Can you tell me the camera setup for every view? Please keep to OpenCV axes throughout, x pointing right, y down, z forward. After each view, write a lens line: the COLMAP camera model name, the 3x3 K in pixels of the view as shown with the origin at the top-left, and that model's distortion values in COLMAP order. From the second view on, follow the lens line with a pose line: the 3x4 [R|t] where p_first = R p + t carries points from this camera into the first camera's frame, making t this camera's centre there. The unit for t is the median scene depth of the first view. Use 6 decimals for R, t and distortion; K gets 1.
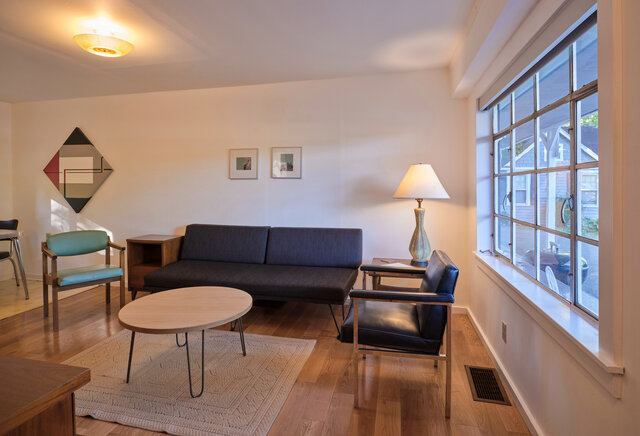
lens RADIAL K [[337.1, 0, 320.9], [0, 337.1, 186.9], [0, 0, 1]] dist [-0.023289, -0.000534]
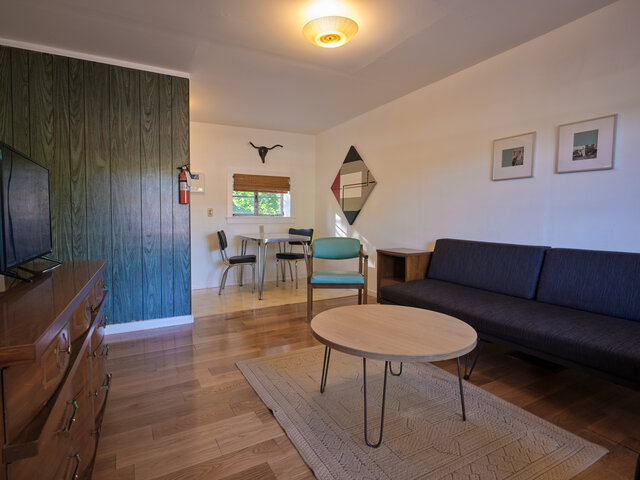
lens RADIAL K [[343.8, 0, 318.5], [0, 343.8, 234.5], [0, 0, 1]] dist [-0.006562, -0.002727]
pose [[0.663462, 0.045989, -0.746795, 0.049582], [-0.007071, 0.998450, 0.055205, 0.058853], [0.748176, -0.031346, 0.662759, 0.210844]]
